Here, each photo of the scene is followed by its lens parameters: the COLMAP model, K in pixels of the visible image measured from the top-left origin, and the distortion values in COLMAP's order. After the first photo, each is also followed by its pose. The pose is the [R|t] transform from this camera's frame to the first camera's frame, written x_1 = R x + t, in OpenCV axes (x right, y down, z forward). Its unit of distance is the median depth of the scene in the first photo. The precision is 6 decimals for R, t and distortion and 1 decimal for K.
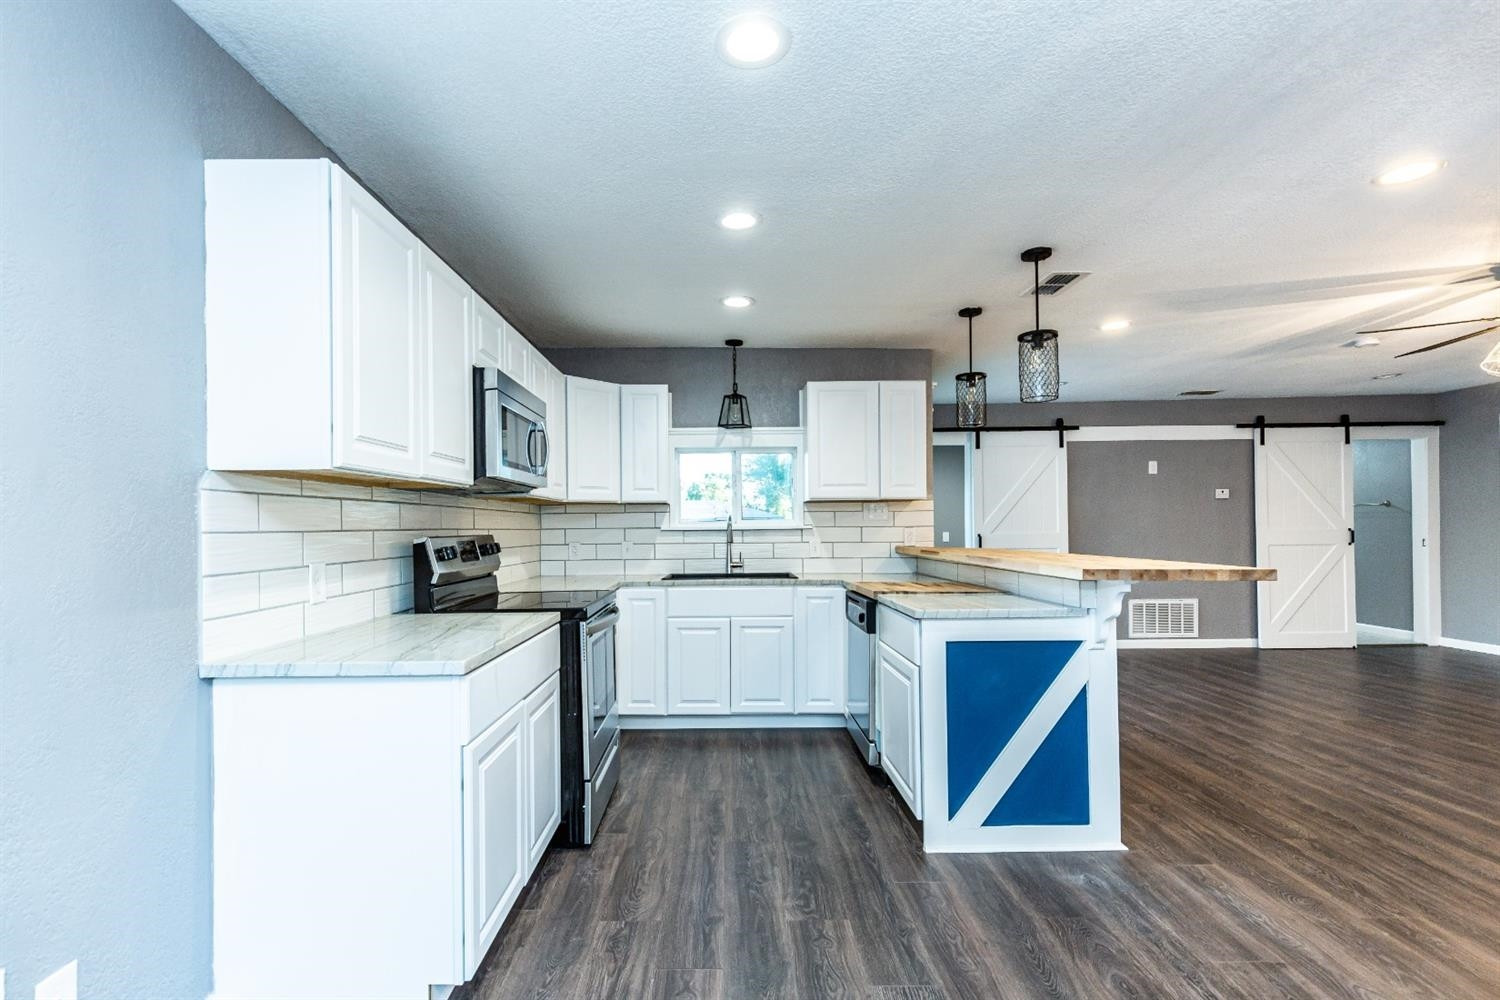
lens RADIAL K [[709.8, 0, 759.6], [0, 709.8, 513.1], [0, 0, 1]] dist [0.008361, 0.000008]
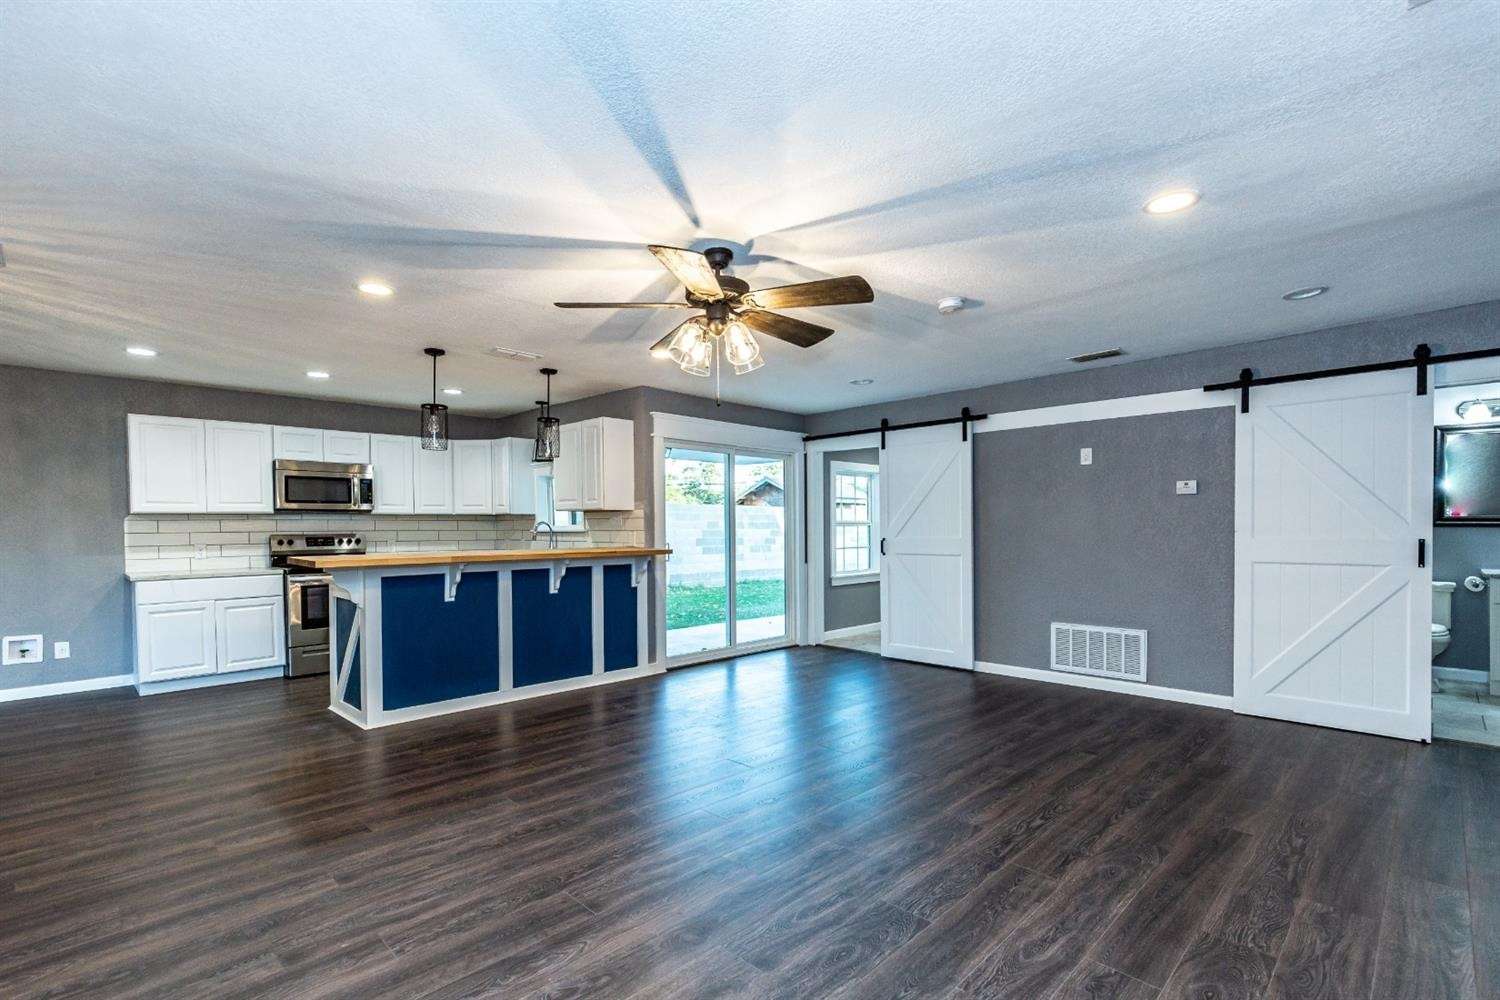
lens RADIAL K [[709.8, 0, 733.4], [0, 709.8, 527.4], [0, 0, 1]] dist [0.008361, 0.000008]
pose [[0.692207, 0.006757, -0.721668, 1.480187], [0.012903, 0.999680, 0.021736, -0.014205], [0.721584, -0.024357, 0.691898, 0.313262]]
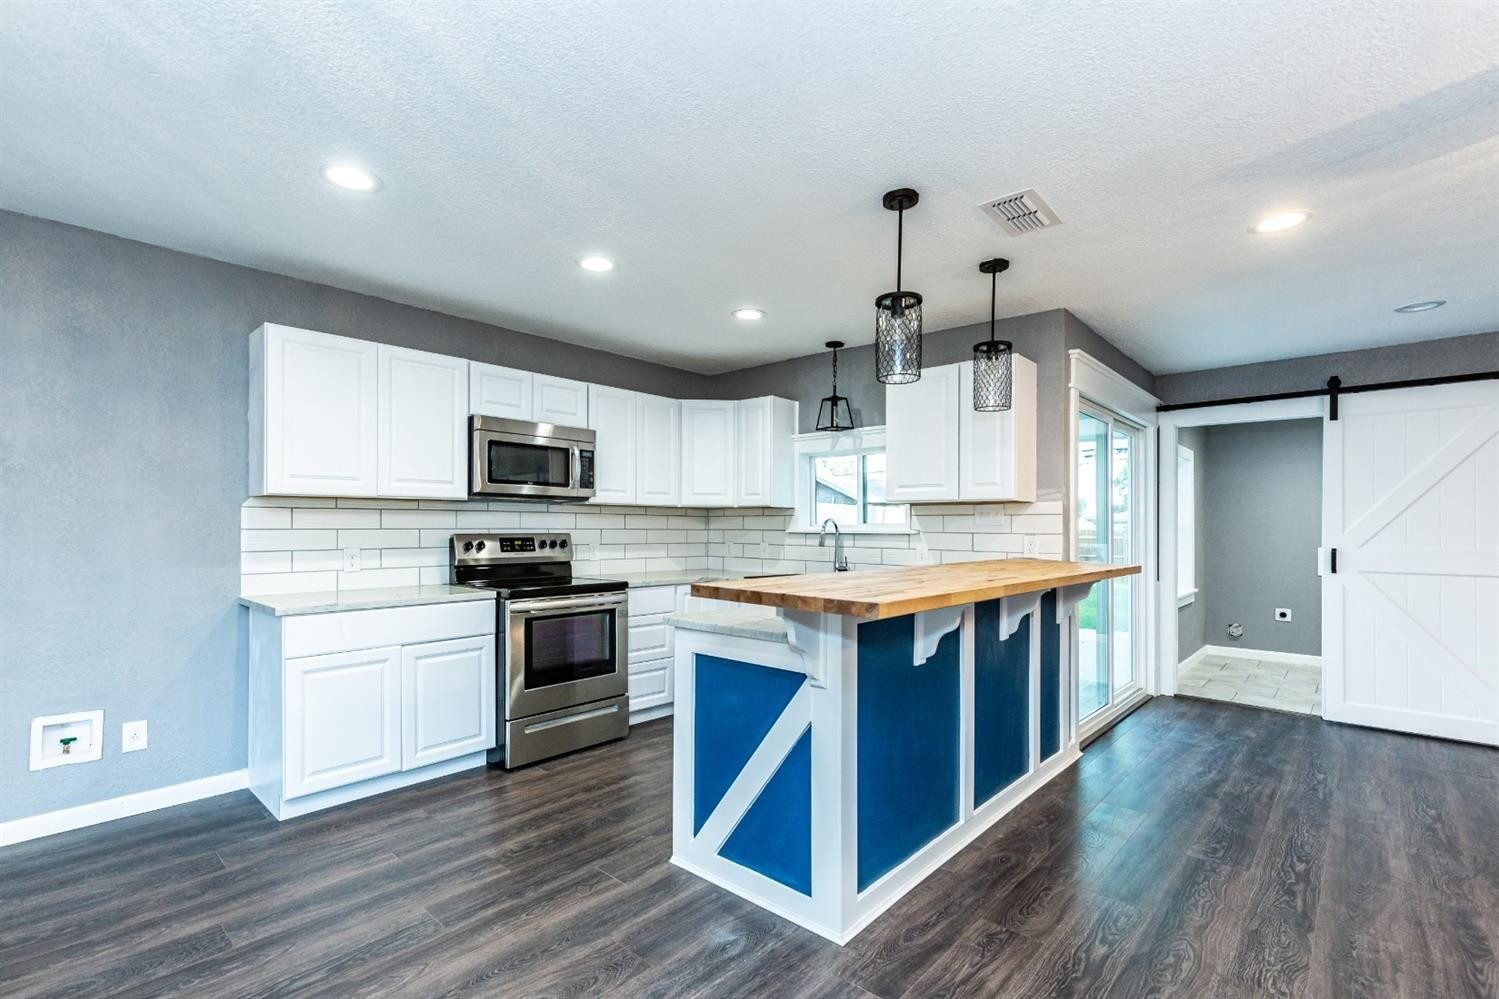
lens RADIAL K [[709.3, 0, 754.3], [0, 709.3, 514.8], [0, 0, 1]] dist [0.008361, 0.000008]
pose [[0.721683, 0.001643, -0.692221, 0.654766], [0.000411, 0.999996, 0.002801, -0.006182], [0.692223, -0.002306, 0.721680, 0.238193]]
